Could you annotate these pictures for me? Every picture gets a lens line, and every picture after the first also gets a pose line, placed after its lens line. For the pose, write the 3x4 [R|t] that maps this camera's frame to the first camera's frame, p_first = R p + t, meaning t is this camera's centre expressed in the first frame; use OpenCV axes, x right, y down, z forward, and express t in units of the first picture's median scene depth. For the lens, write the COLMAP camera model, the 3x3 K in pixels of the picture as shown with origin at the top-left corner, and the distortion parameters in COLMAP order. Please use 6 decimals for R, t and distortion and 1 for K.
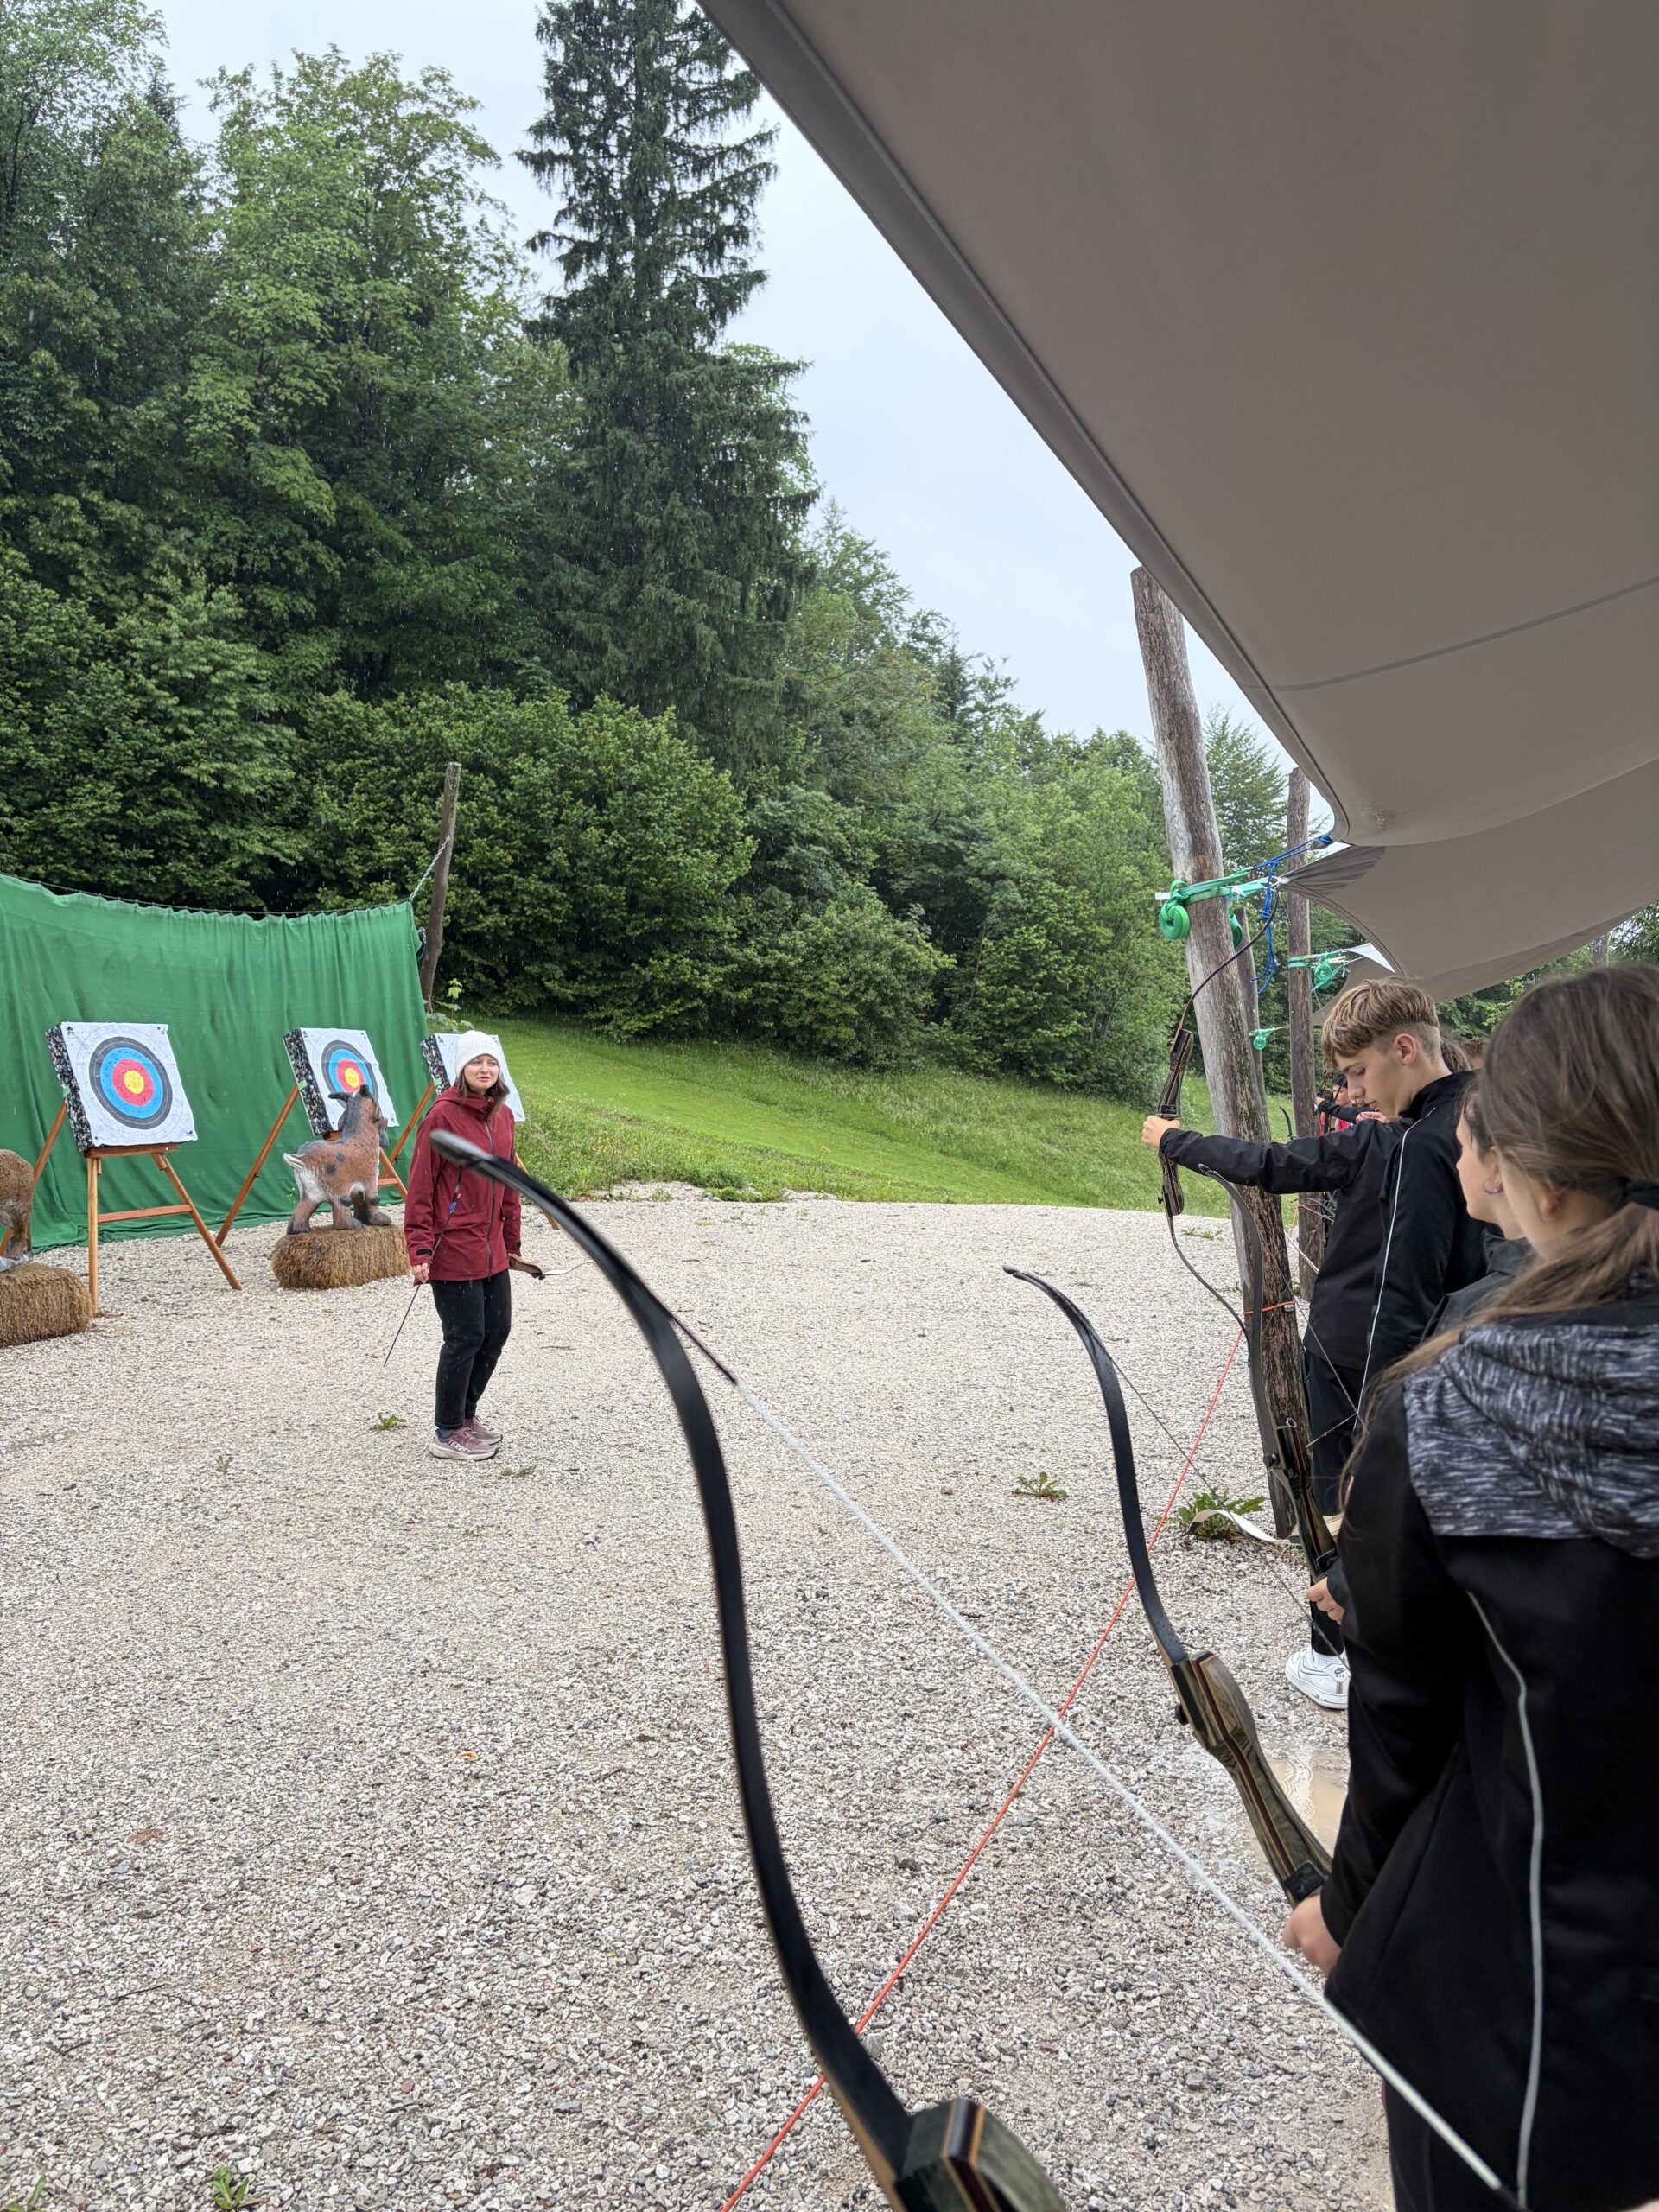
lens RADIAL K [[1742.0, 0, 829.5], [0, 1742.0, 1106.0], [0, 0, 1]] dist [0.008346, -0.003965]
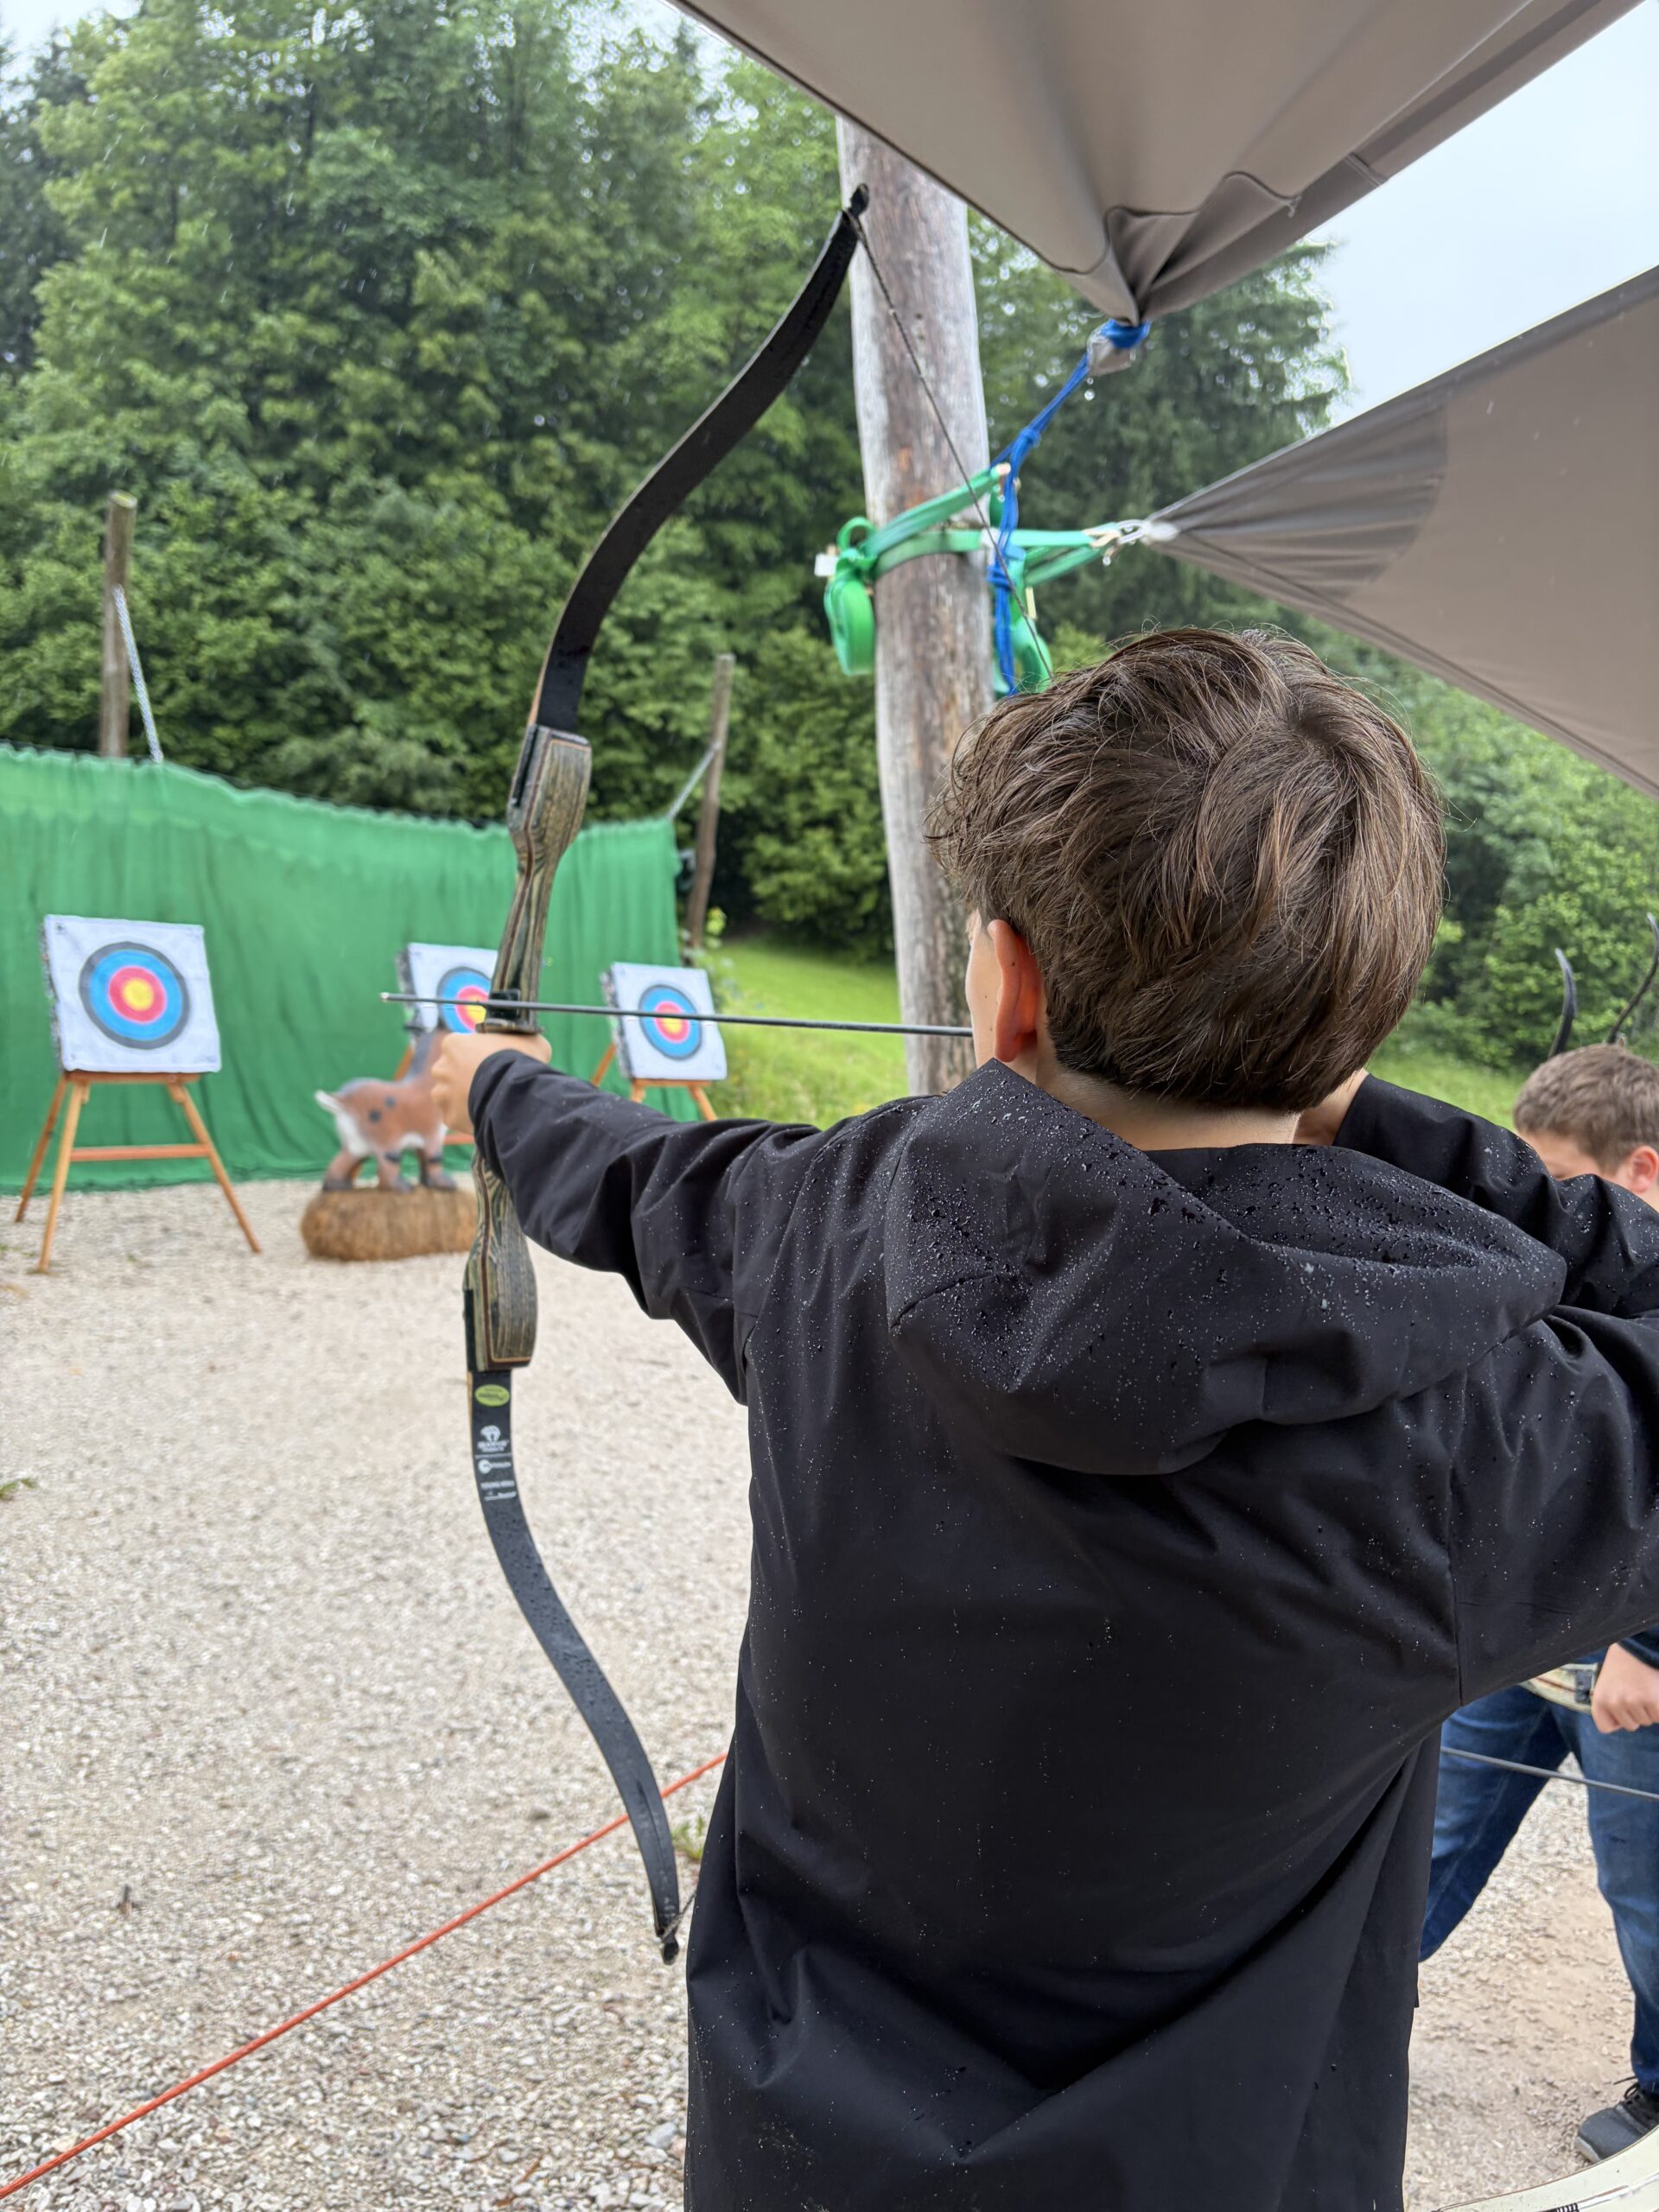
lens RADIAL K [[1742.0, 0, 829.5], [0, 1742.0, 1106.0], [0, 0, 1]] dist [0.008346, -0.003965]
pose [[0.948320, 0.064371, -0.310717, 0.052877], [-0.060031, 0.997919, 0.023519, -0.000024], [0.311584, -0.003651, 0.950212, 0.096608]]
